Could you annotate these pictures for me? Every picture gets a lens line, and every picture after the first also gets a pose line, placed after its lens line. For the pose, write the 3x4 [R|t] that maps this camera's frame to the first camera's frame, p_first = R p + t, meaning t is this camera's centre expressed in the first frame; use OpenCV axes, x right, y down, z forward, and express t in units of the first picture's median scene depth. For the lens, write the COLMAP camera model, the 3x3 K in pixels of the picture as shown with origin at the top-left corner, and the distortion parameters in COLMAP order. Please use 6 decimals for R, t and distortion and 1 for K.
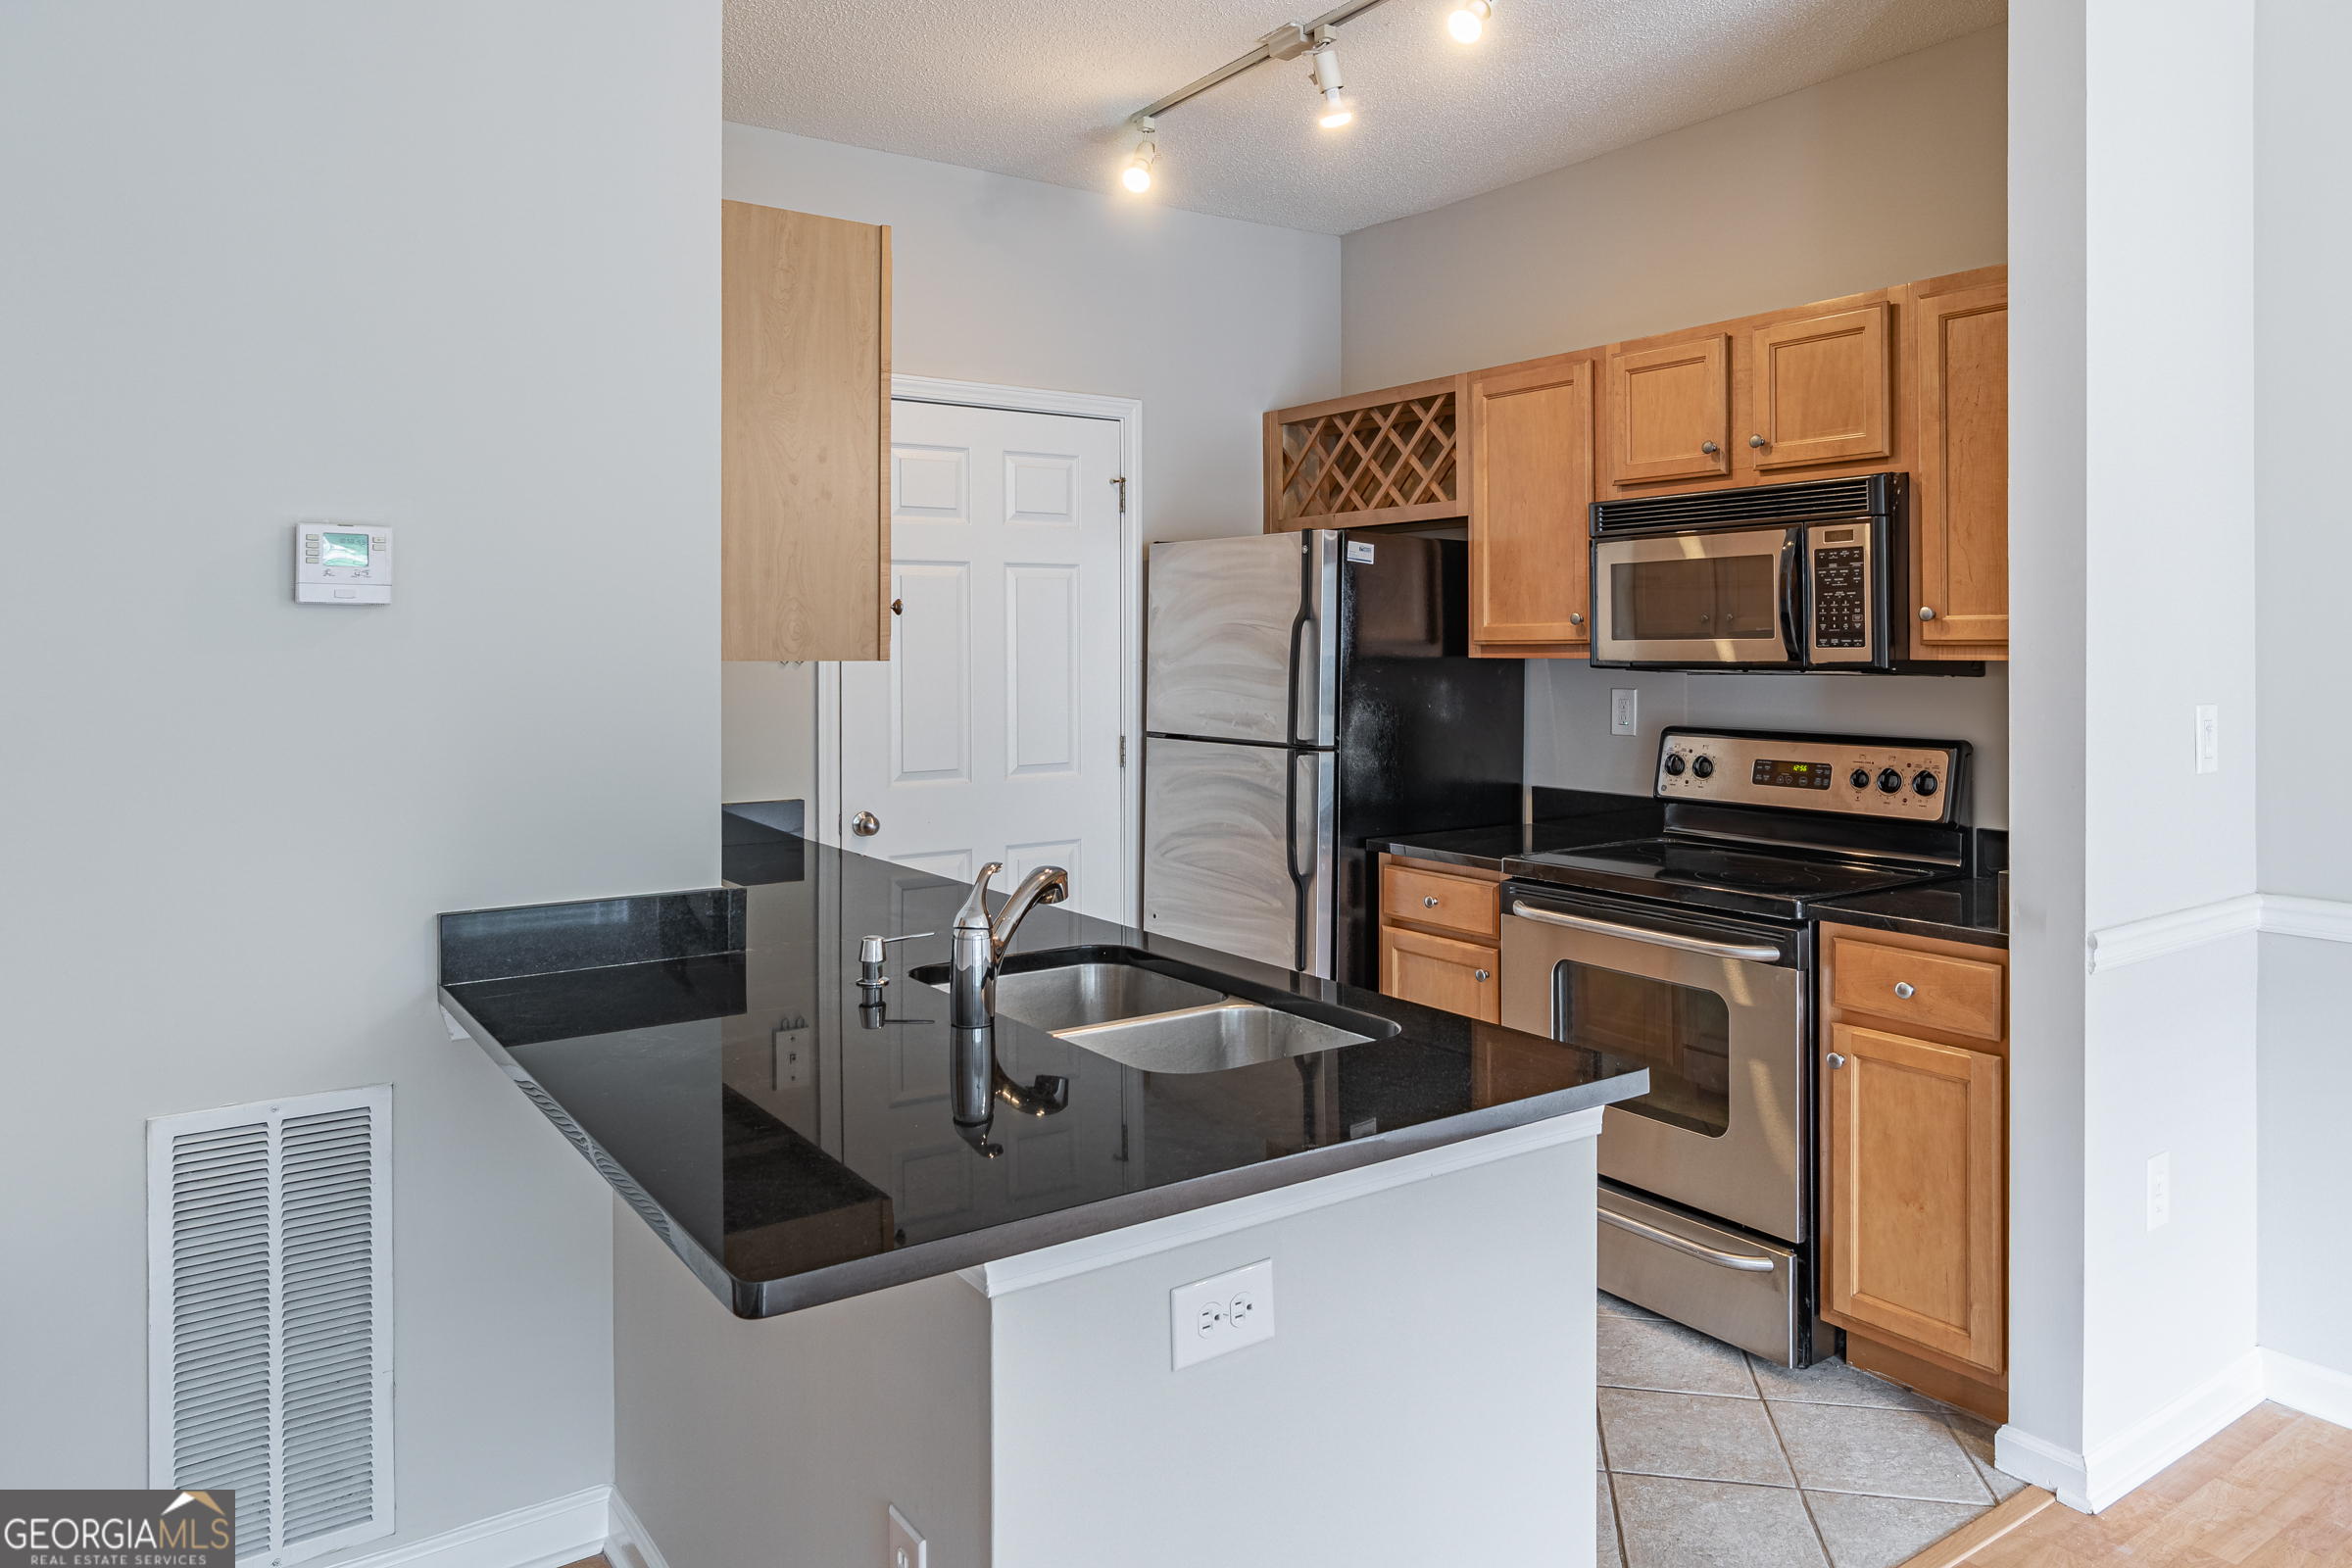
lens RADIAL K [[1547.9, 0, 1180.0], [0, 1547.9, 638.2], [0, 0, 1]] dist [0.000084, 0.001276]
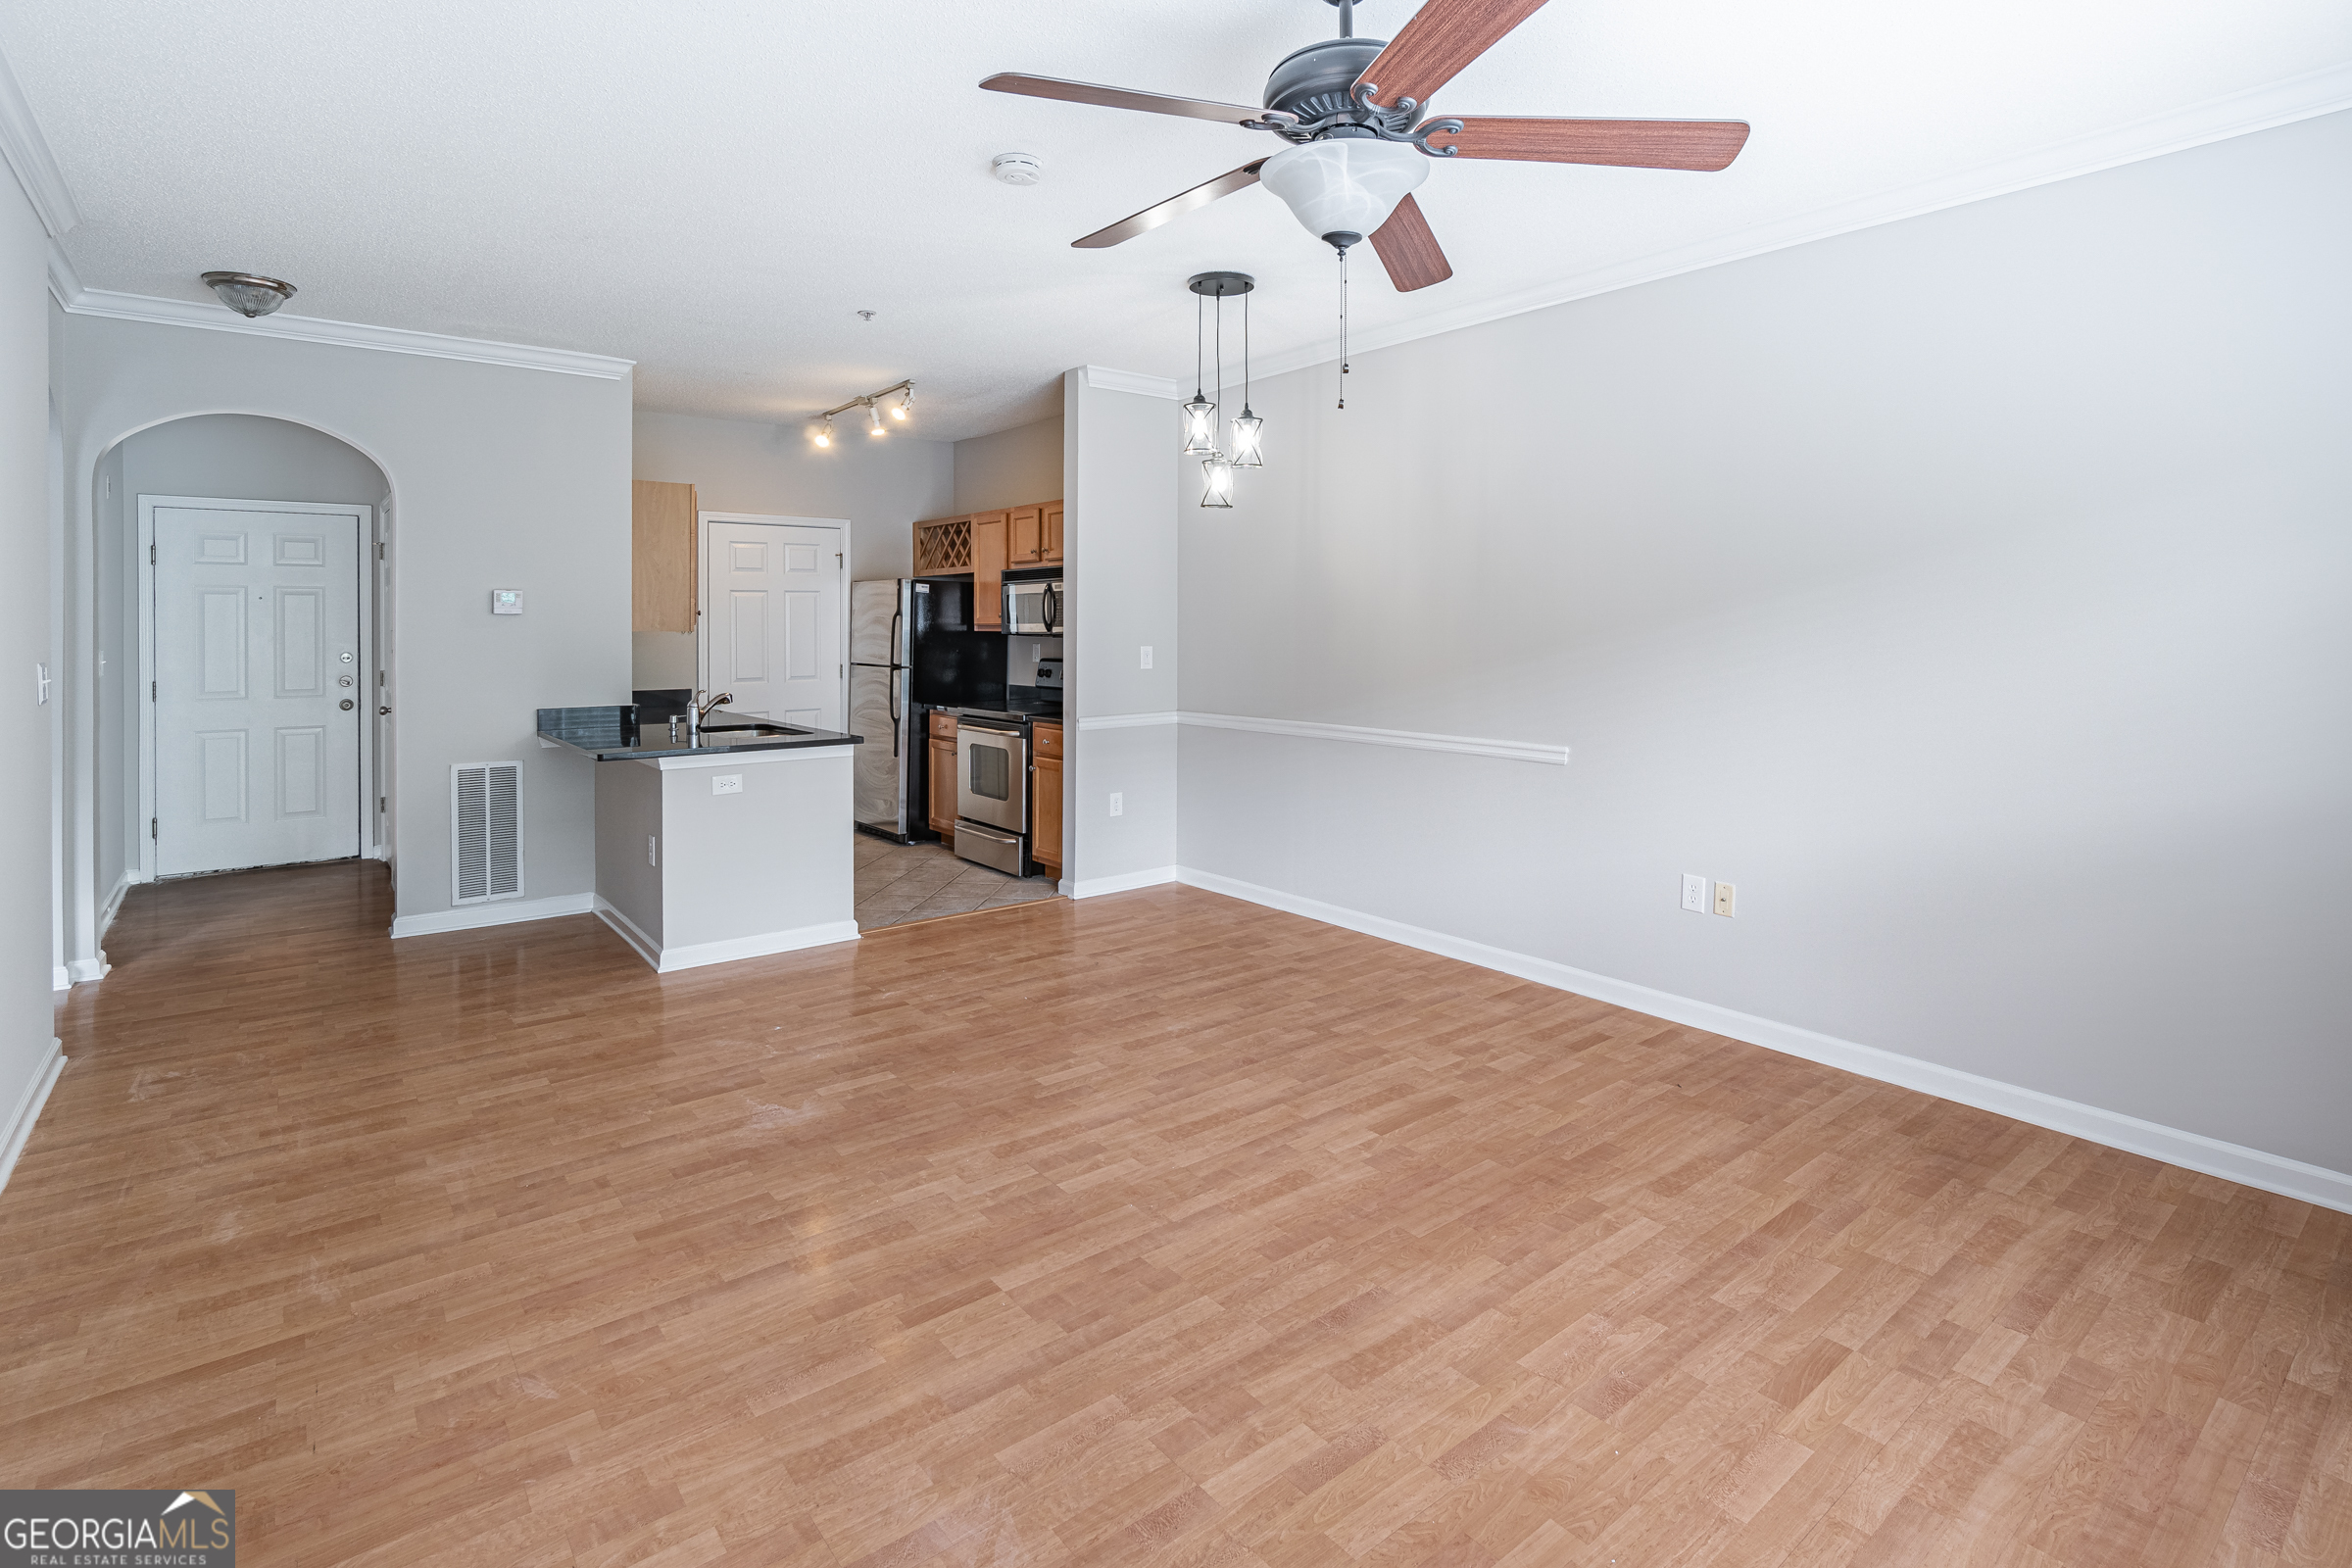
lens RADIAL K [[1139.5, 0, 1168.1], [0, 1139.5, 621.4], [0, 0, 1]] dist [-0.005710, 0.001263]
pose [[0.998427, -0.000182, 0.056059, 0.464061], [0.000019, 0.999996, 0.002895, -0.008312], [-0.056059, -0.002889, 0.998423, -0.954113]]
